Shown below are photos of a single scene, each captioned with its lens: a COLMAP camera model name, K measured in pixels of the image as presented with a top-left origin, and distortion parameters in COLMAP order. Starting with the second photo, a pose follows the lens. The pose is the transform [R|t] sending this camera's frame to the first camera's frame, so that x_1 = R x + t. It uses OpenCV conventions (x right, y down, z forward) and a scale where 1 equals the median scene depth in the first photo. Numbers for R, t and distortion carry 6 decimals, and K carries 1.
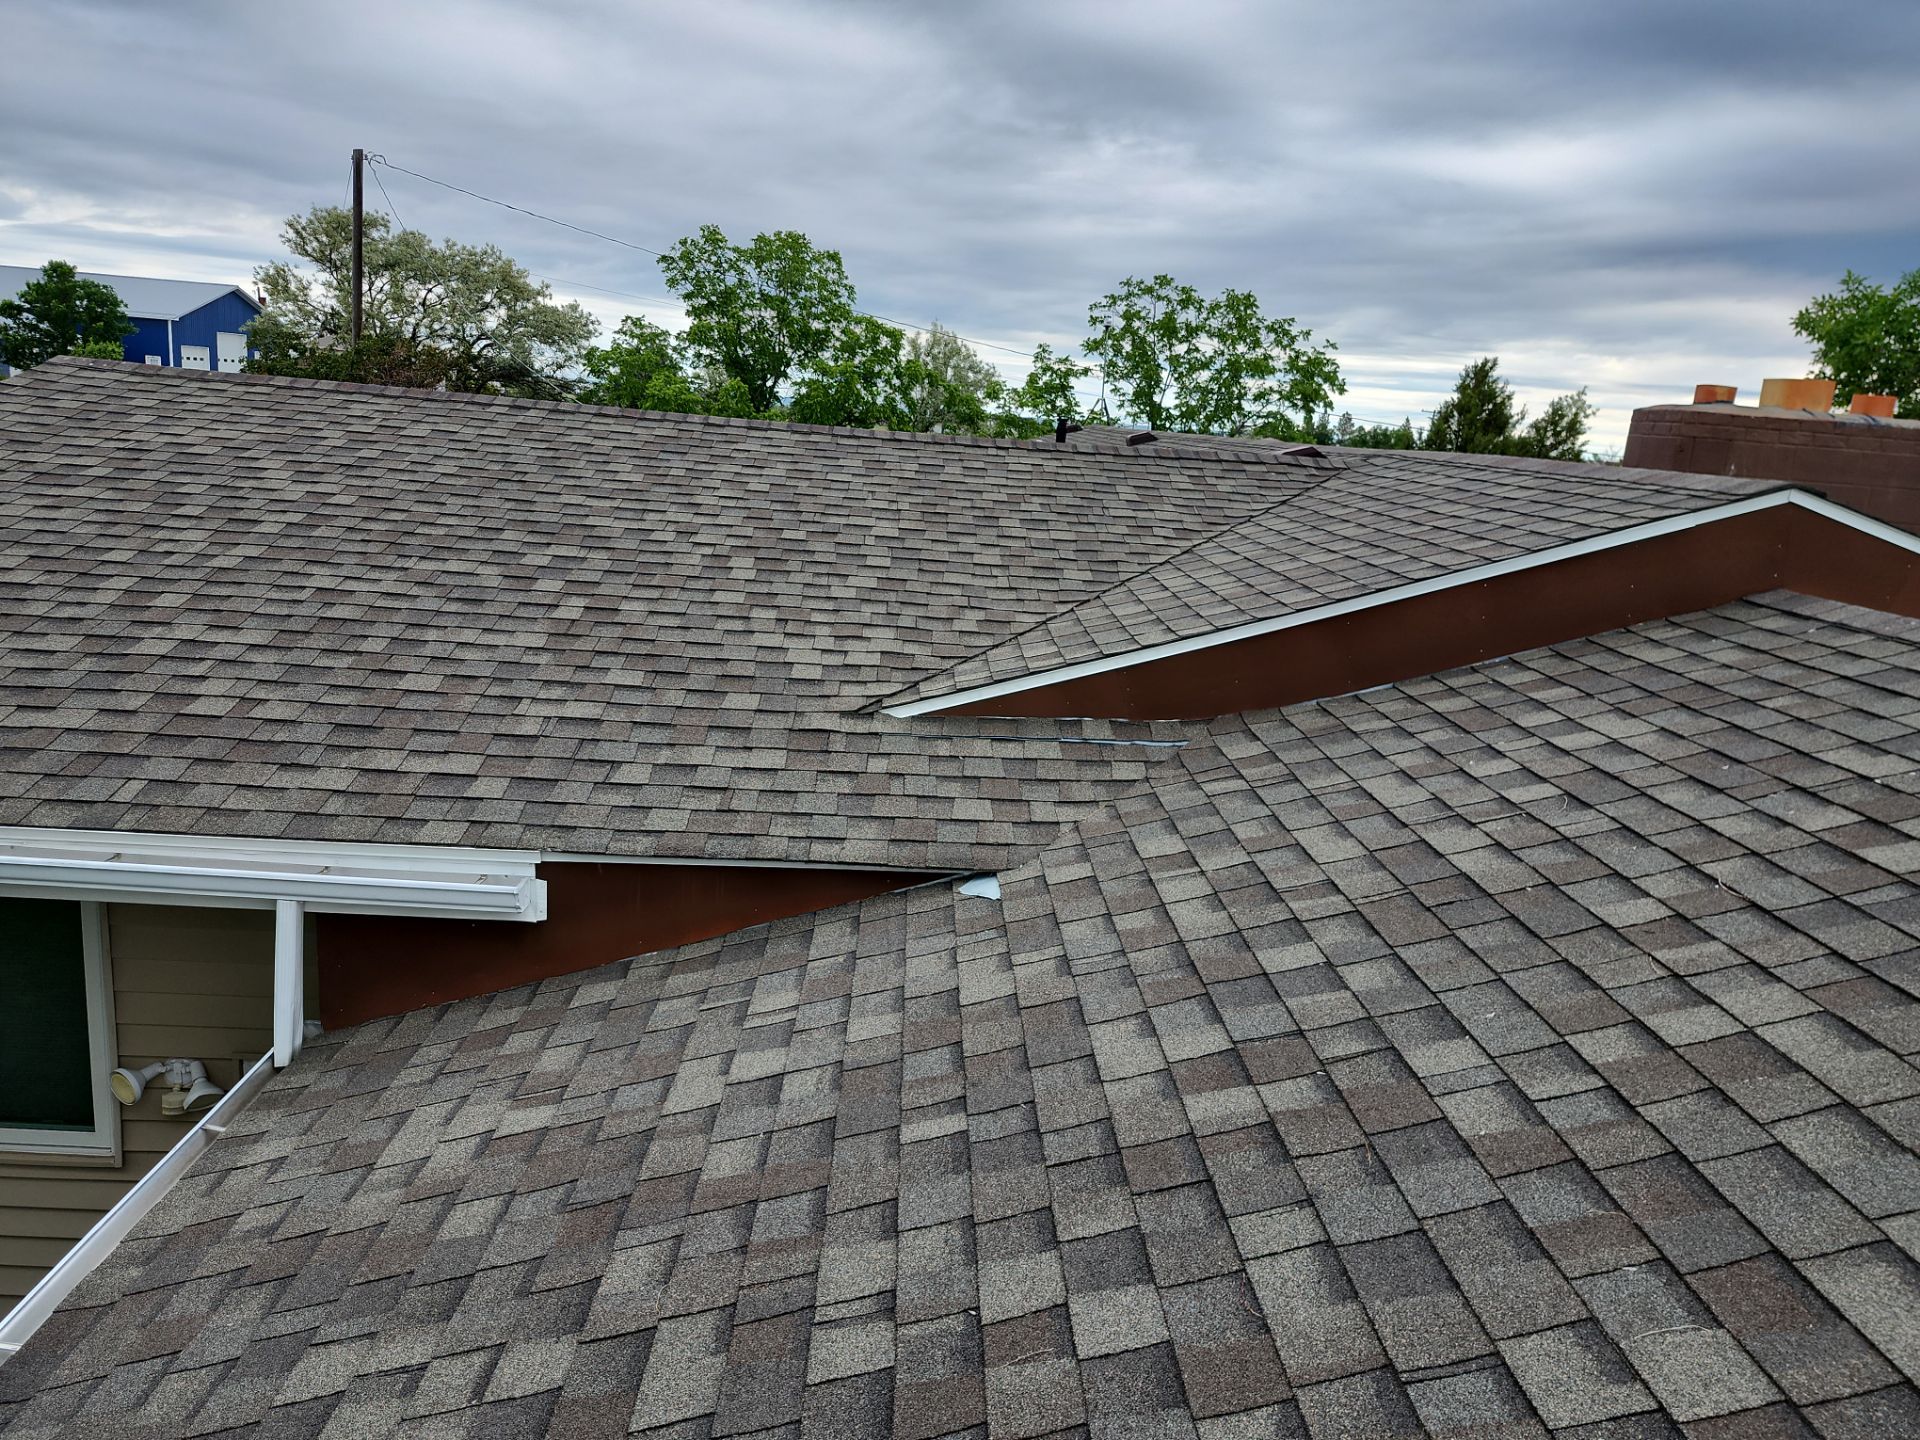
lens RADIAL K [[1330.8, 0, 950.2], [0, 1330.8, 729.4], [0, 0, 1]] dist [0.125062, -0.162535]
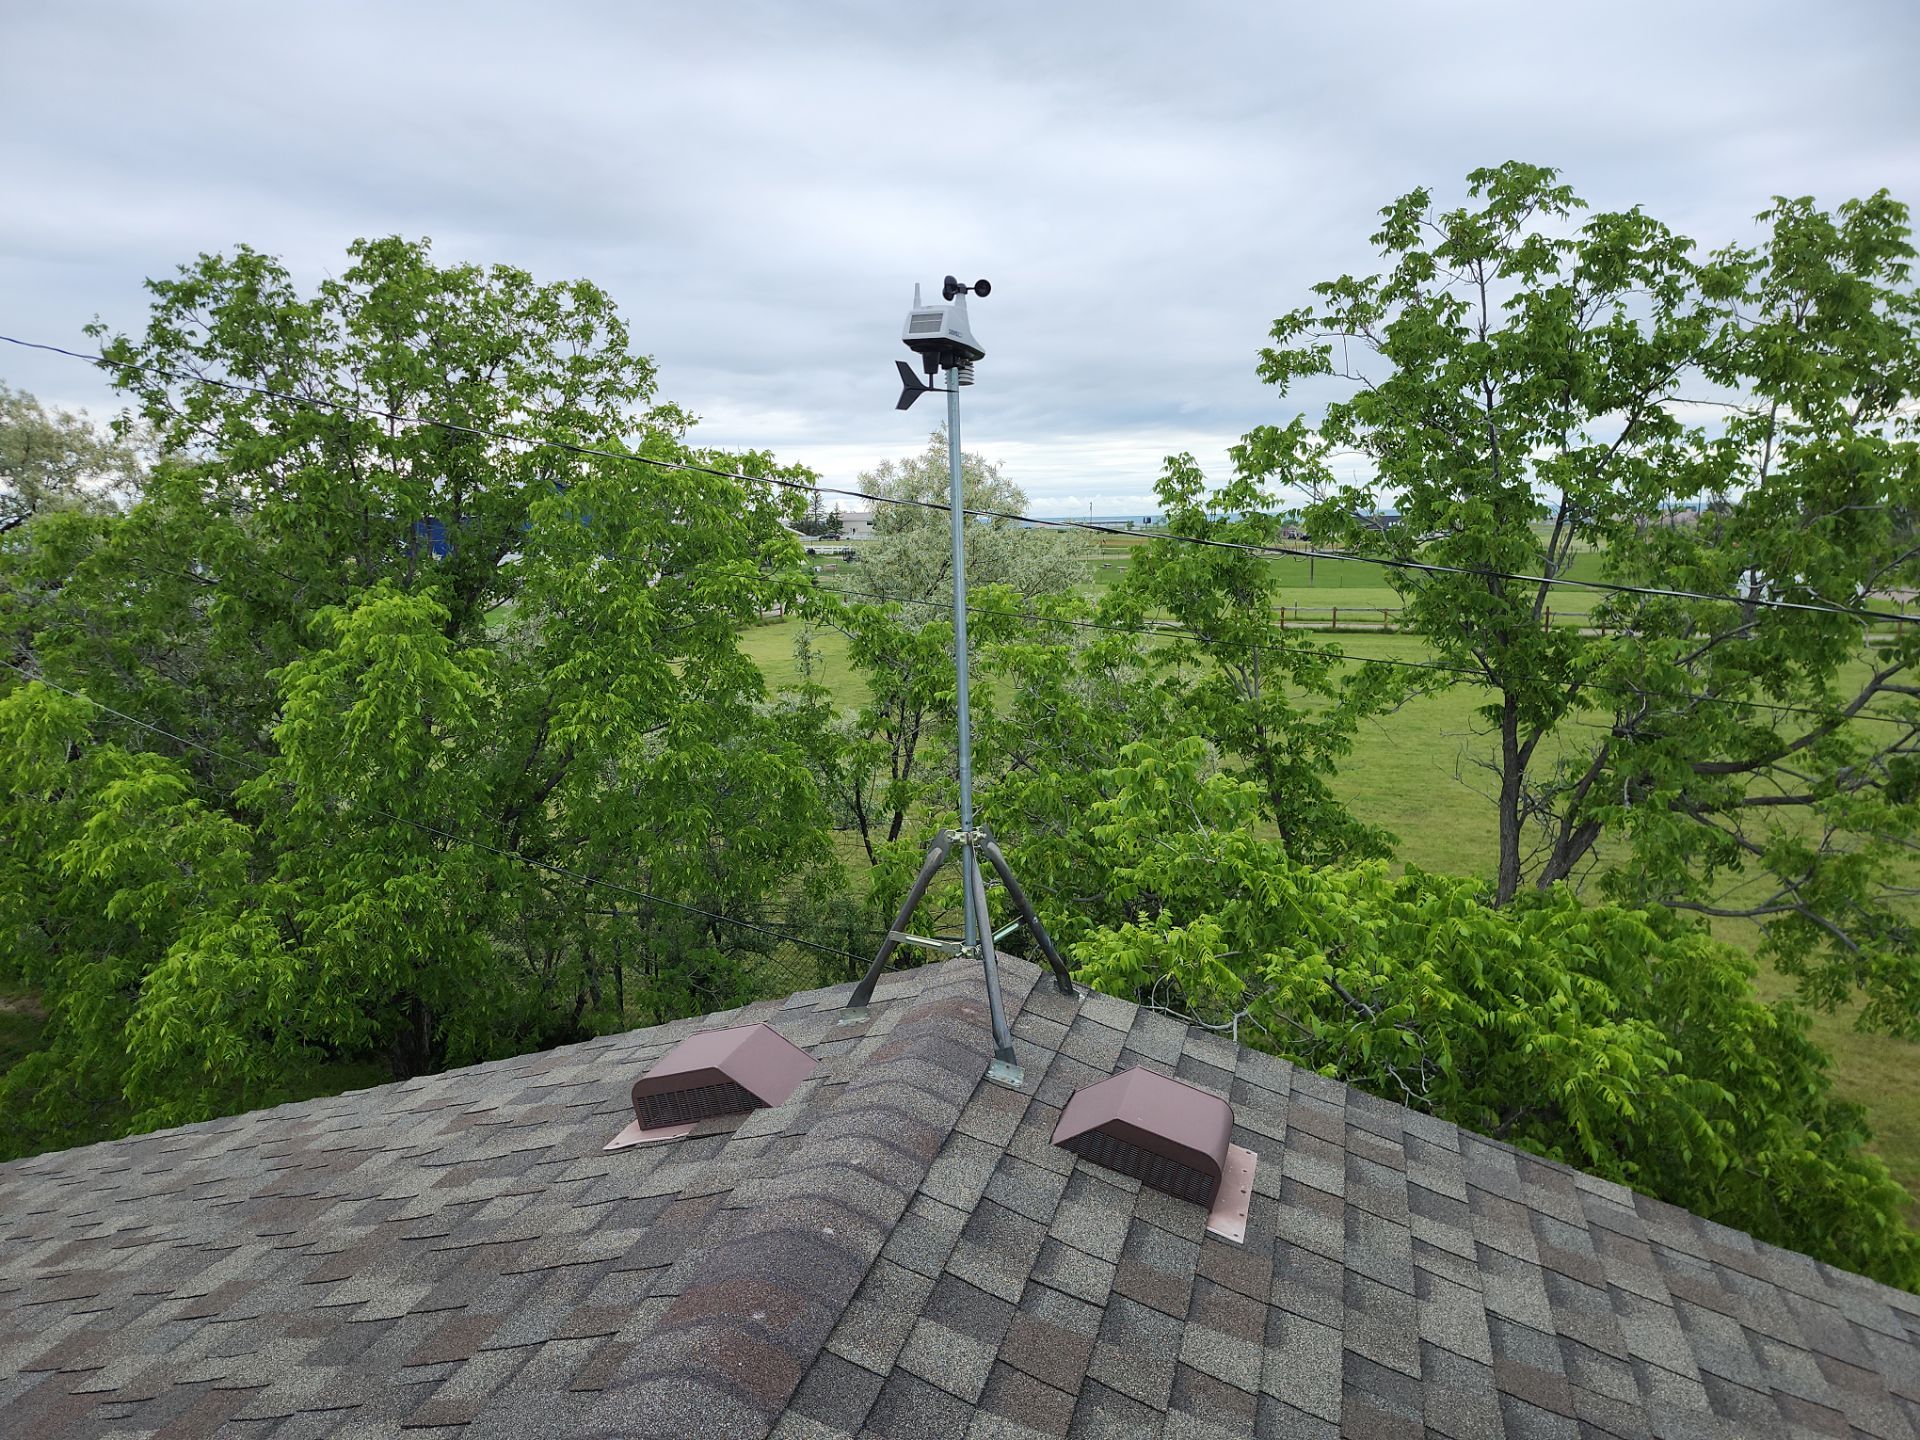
lens RADIAL K [[1330.8, 0, 950.2], [0, 1330.8, 729.4], [0, 0, 1]] dist [0.125062, -0.162535]
pose [[0.954527, -0.032517, -0.296344, 0.124667], [0.006453, 0.996054, -0.088511, -0.197843], [0.298053, 0.082574, 0.950971, 0.701292]]
